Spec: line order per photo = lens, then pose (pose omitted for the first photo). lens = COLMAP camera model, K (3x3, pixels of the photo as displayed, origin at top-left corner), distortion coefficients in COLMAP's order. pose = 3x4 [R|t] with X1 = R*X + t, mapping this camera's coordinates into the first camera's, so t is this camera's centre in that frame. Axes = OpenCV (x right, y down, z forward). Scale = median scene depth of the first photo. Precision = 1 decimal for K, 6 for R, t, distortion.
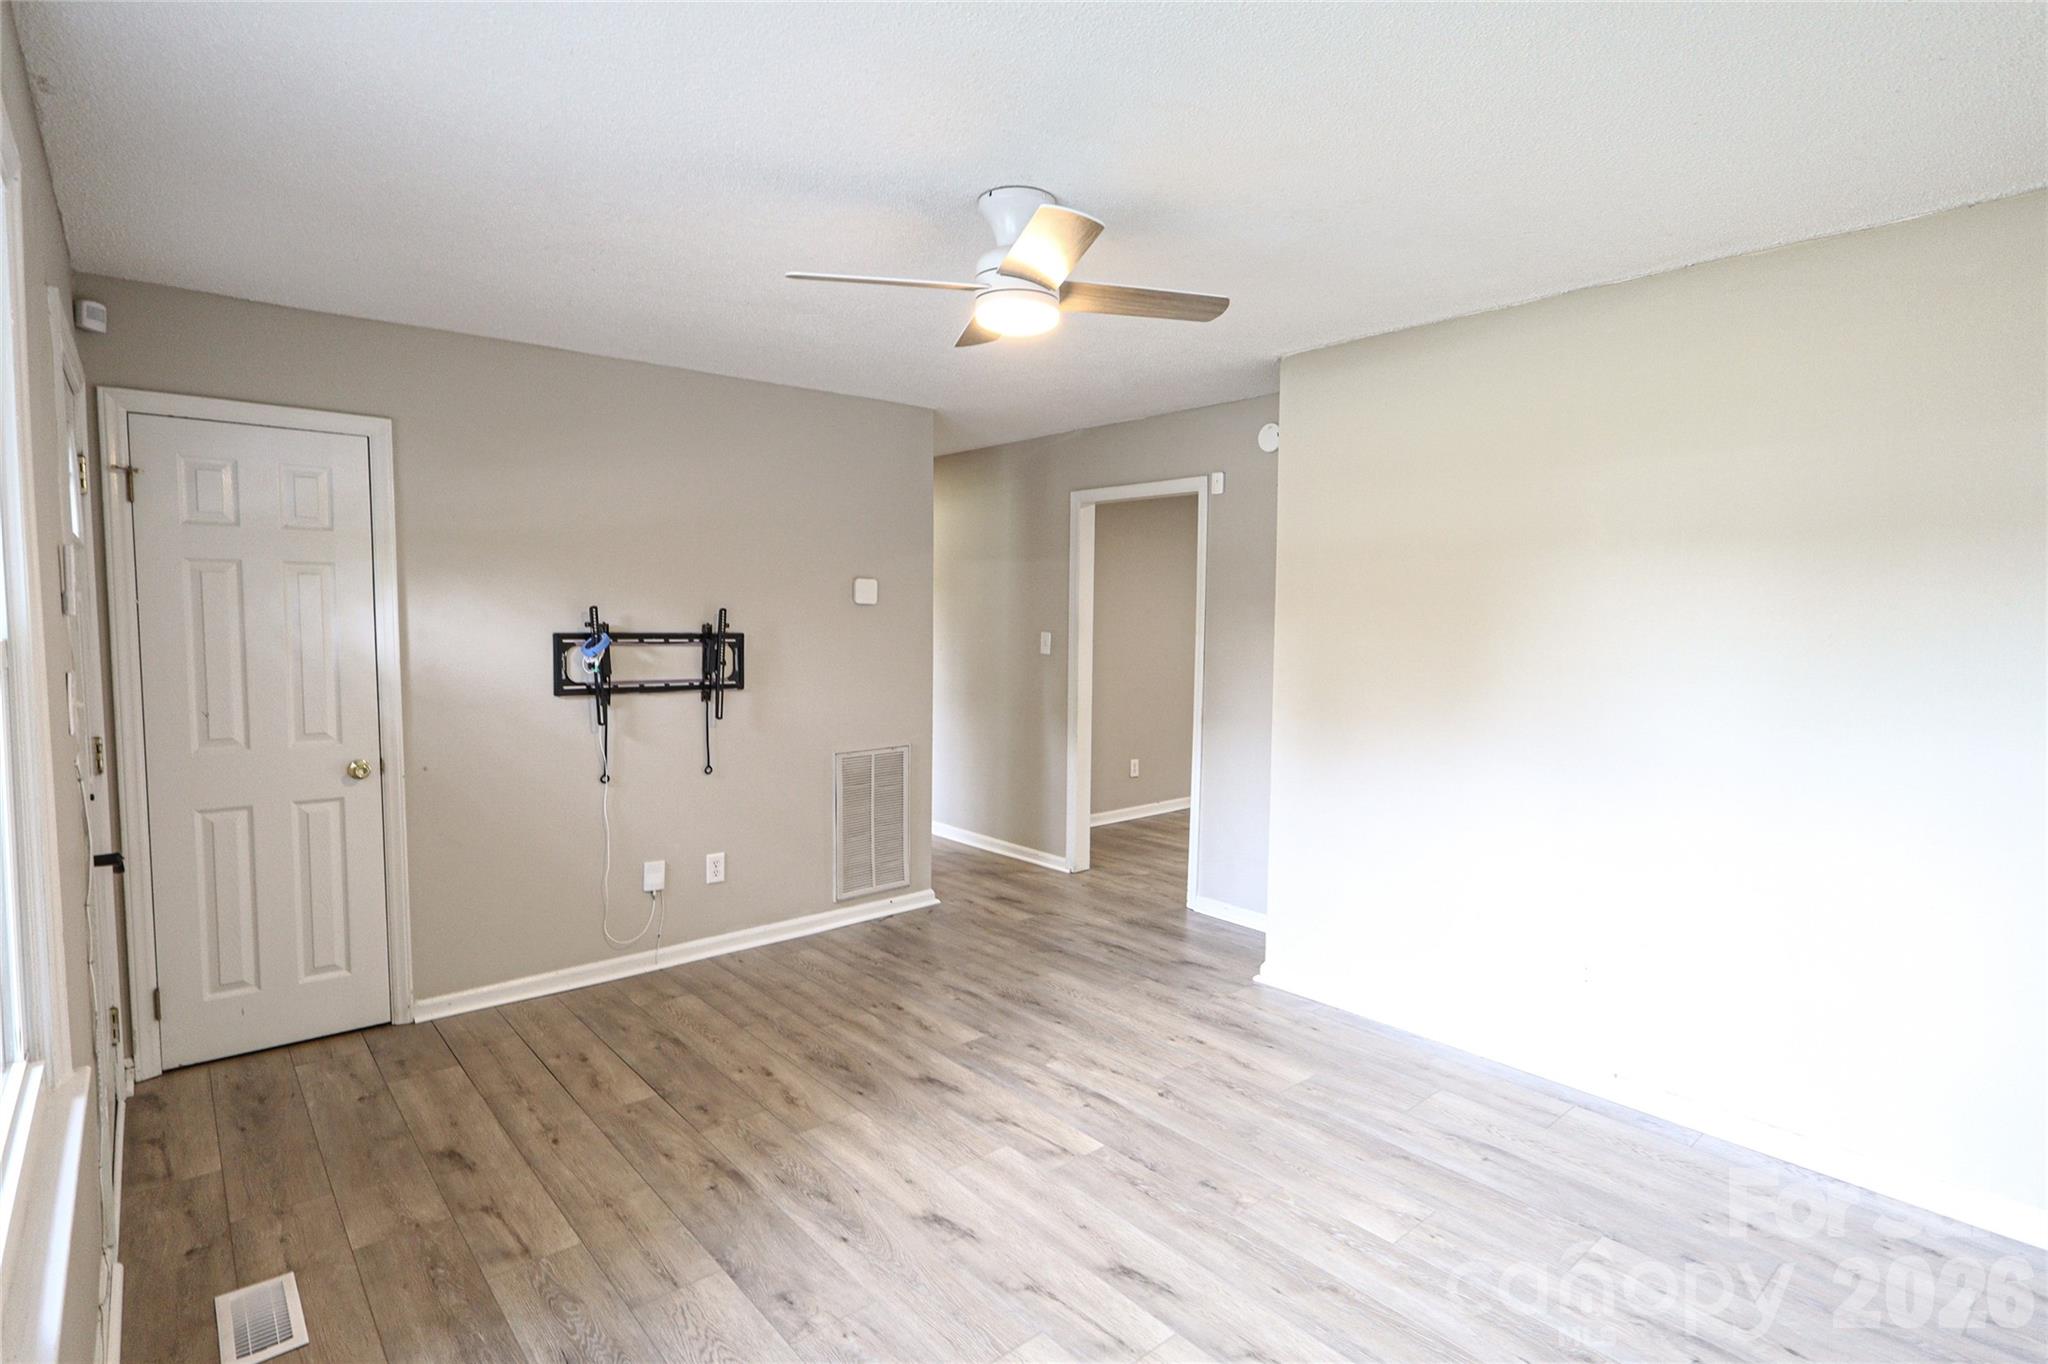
lens RADIAL K [[1029.5, 0, 1021.2], [0, 1029.5, 681.9], [0, 0, 1]] dist [0.003709, 0.000307]
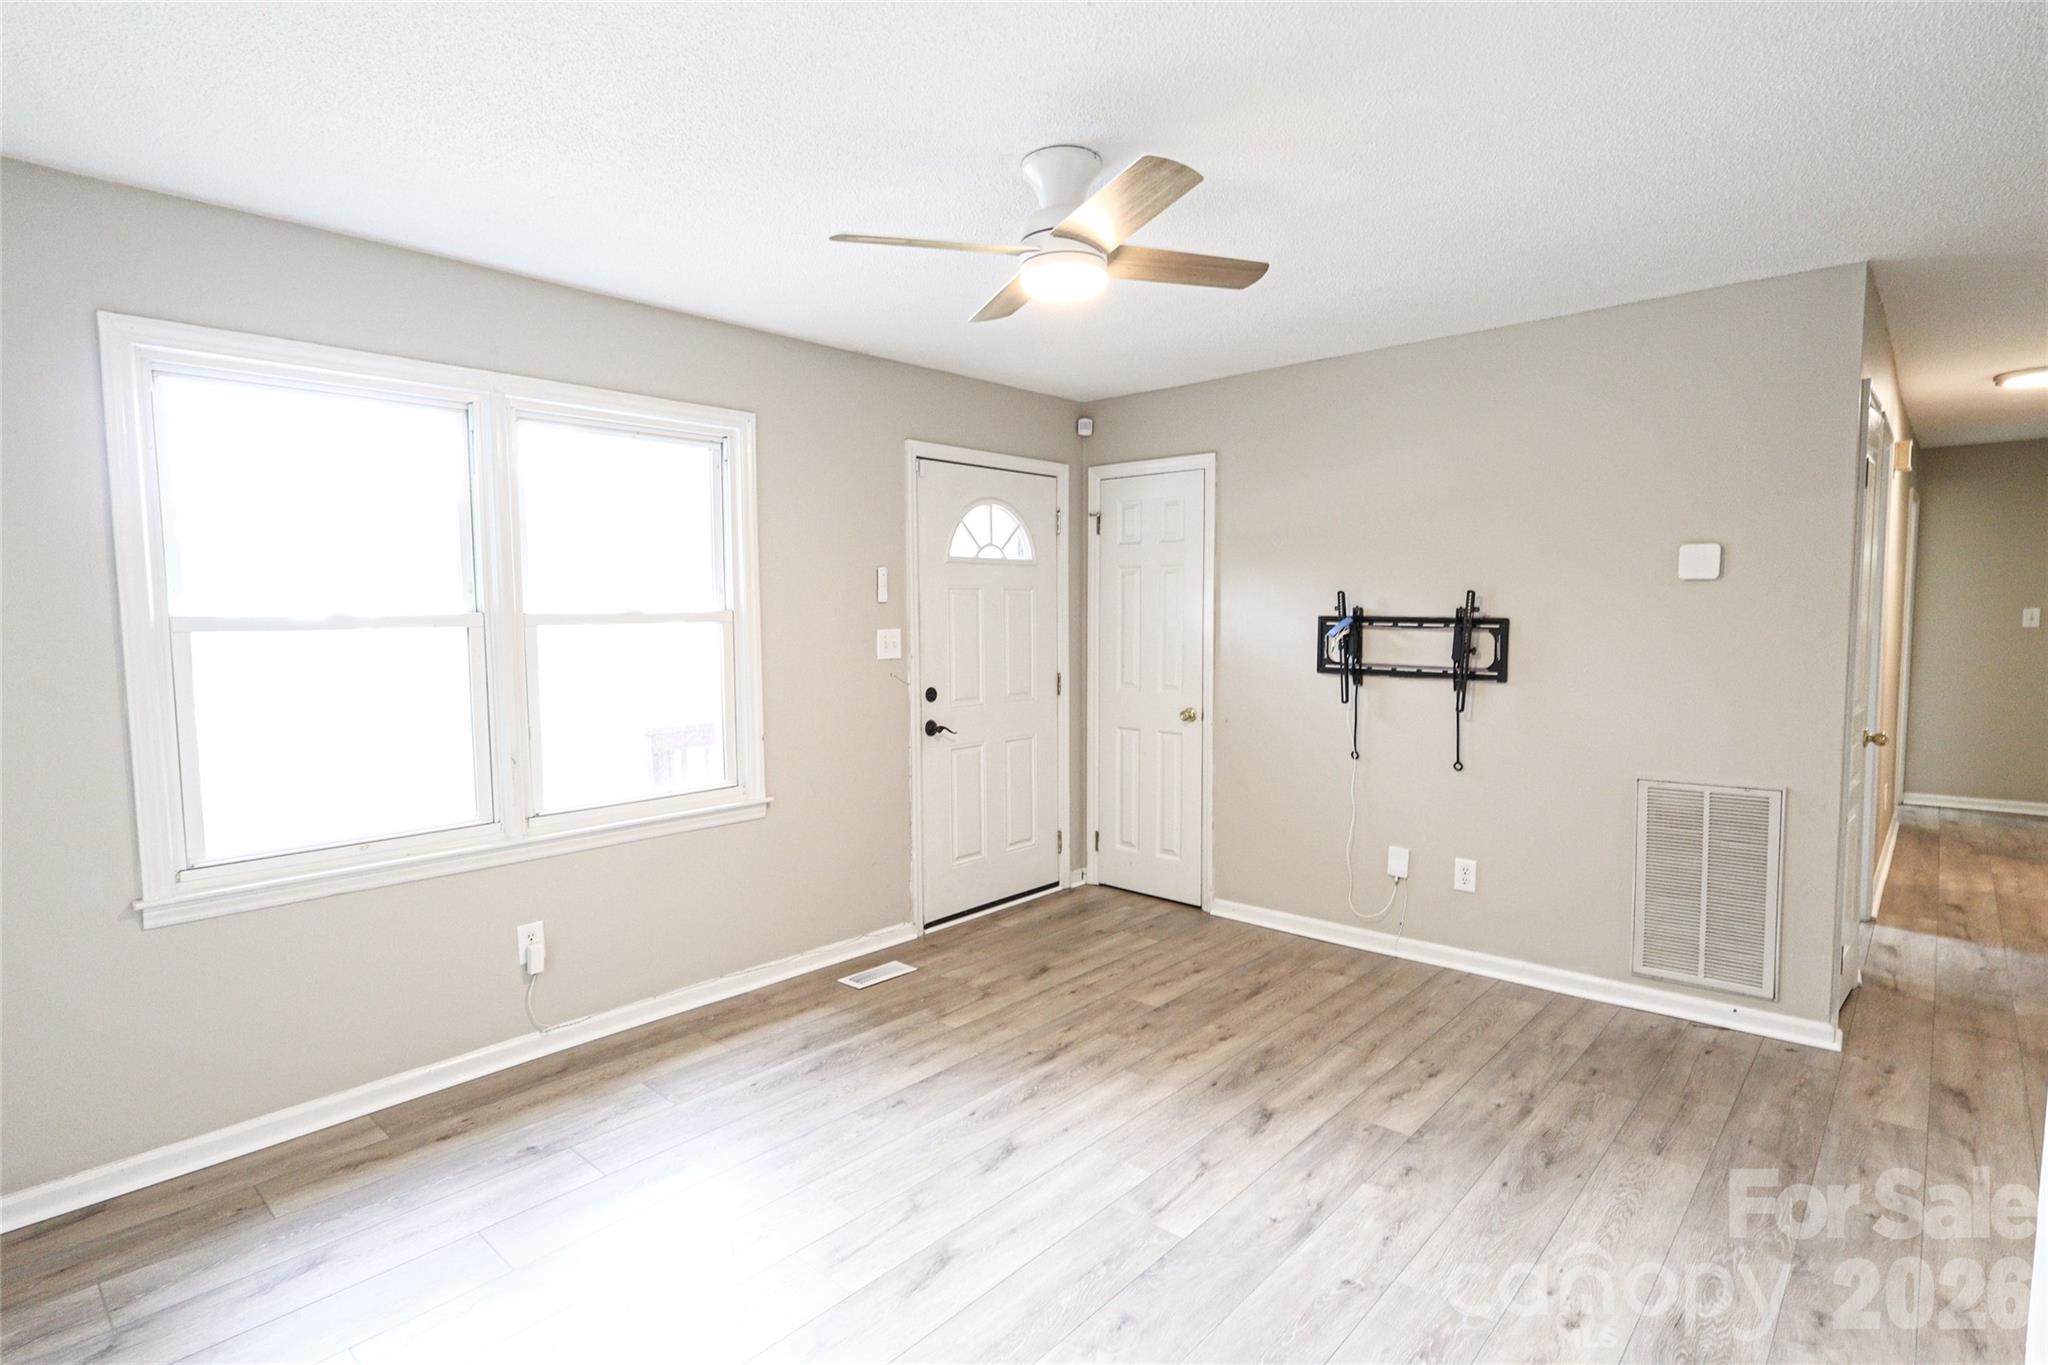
lens RADIAL K [[1029.5, 0, 1016.6], [0, 1029.5, 678.9], [0, 0, 1]] dist [0.003709, 0.000307]
pose [[0.124010, 0.061205, -0.990392, 0.672247], [-0.061216, 0.996667, 0.053928, -0.021552], [0.990391, 0.053940, 0.127344, 0.589607]]
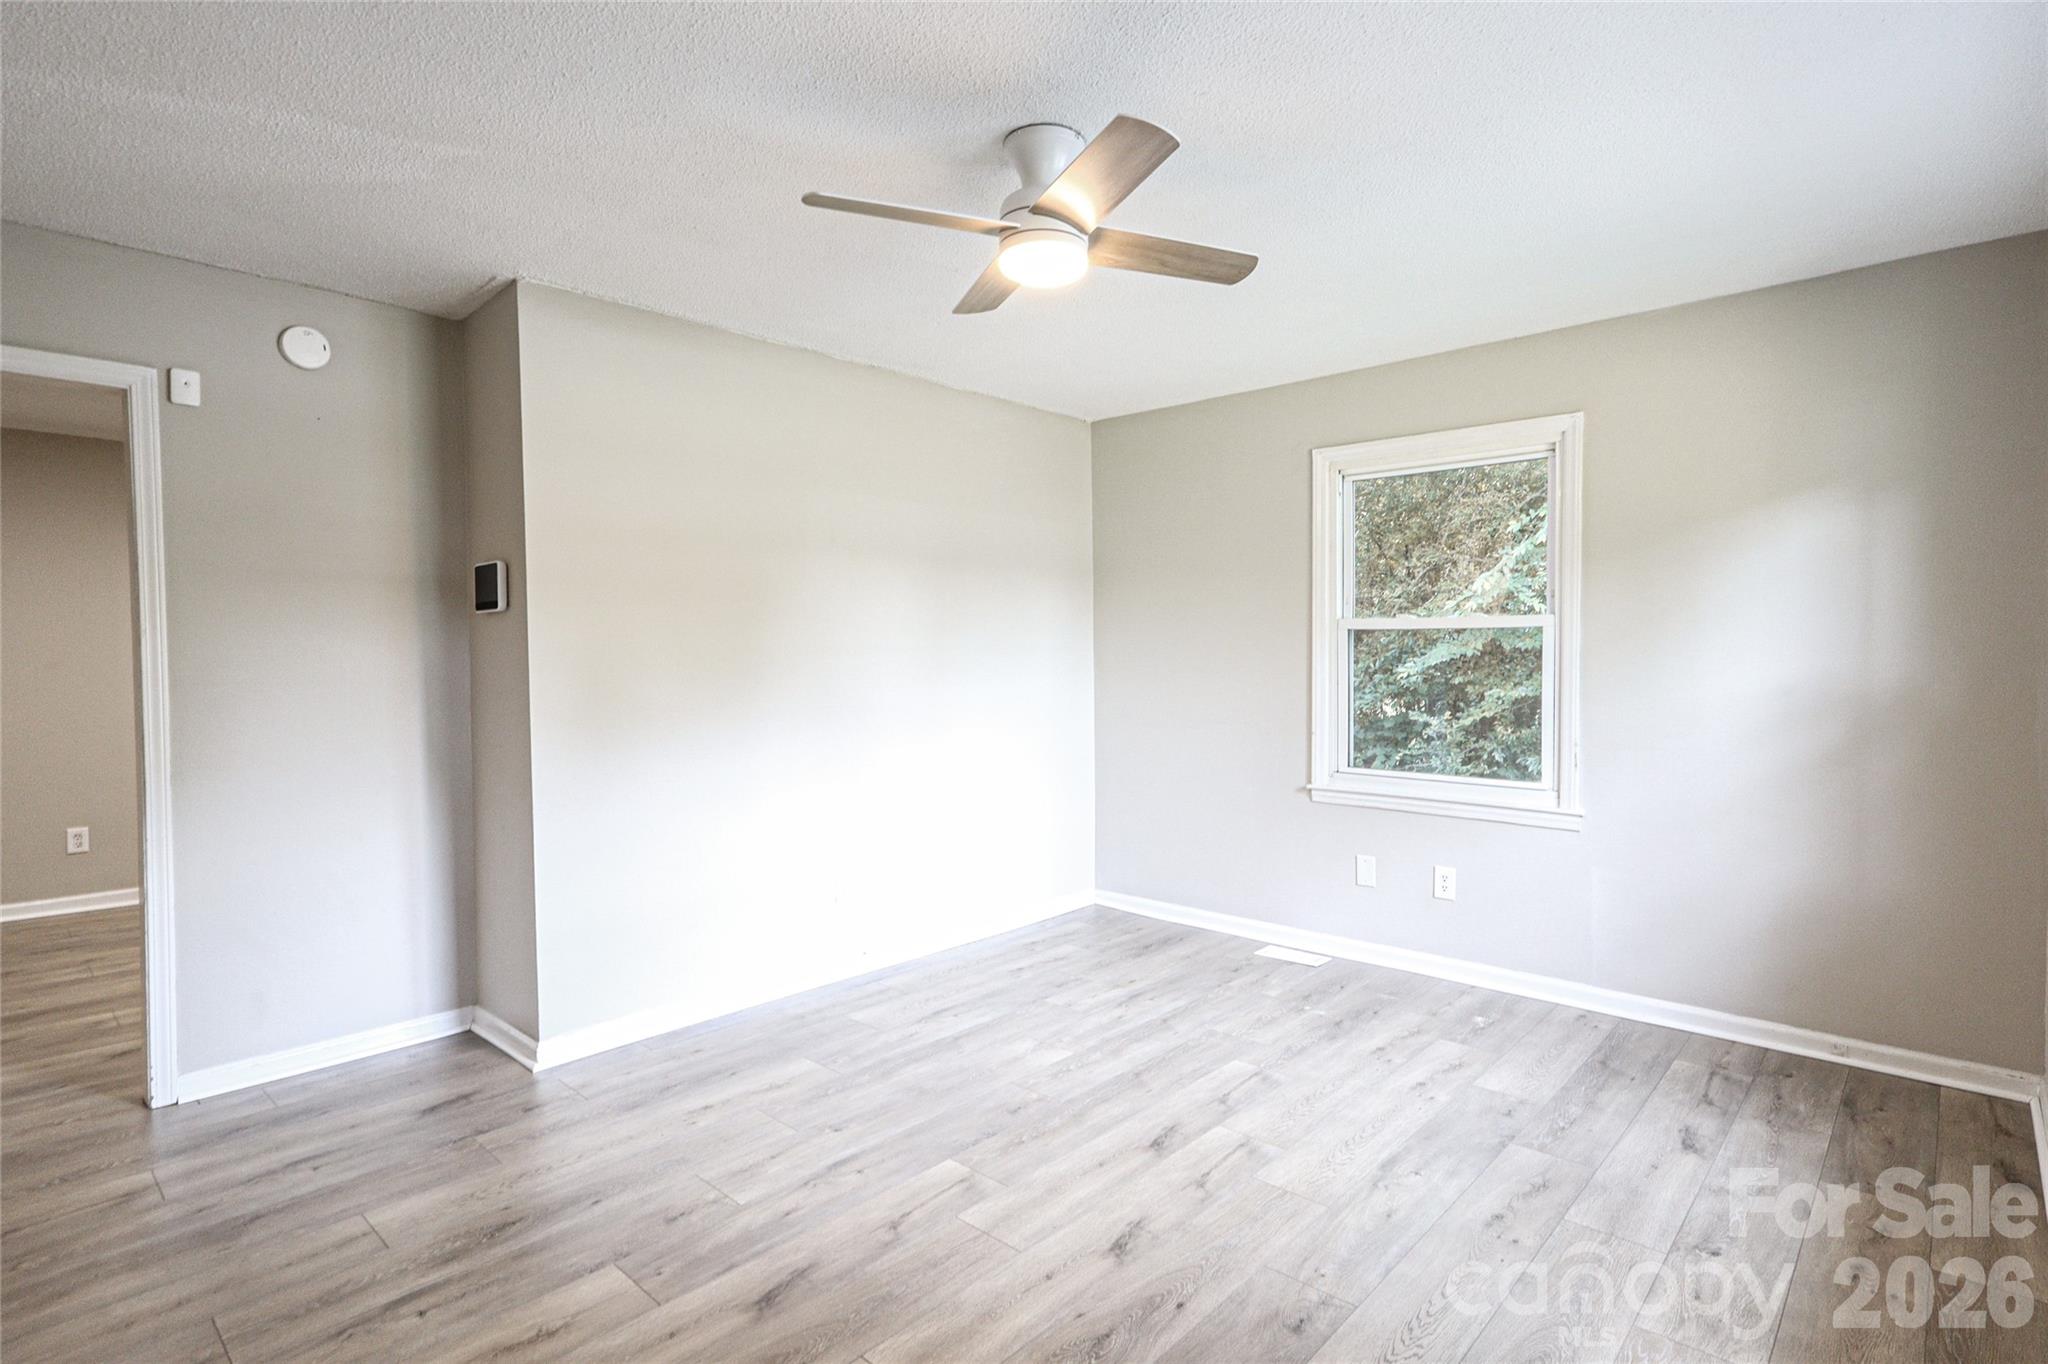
lens RADIAL K [[1029.5, 0, 1029.6], [0, 1029.5, 682.1], [0, 0, 1]] dist [0.003709, 0.000307]
pose [[-0.126012, -0.034087, 0.991443, -0.659879], [0.076271, 0.996118, 0.043942, -0.008921], [-0.989092, 0.081156, -0.122924, 0.801898]]
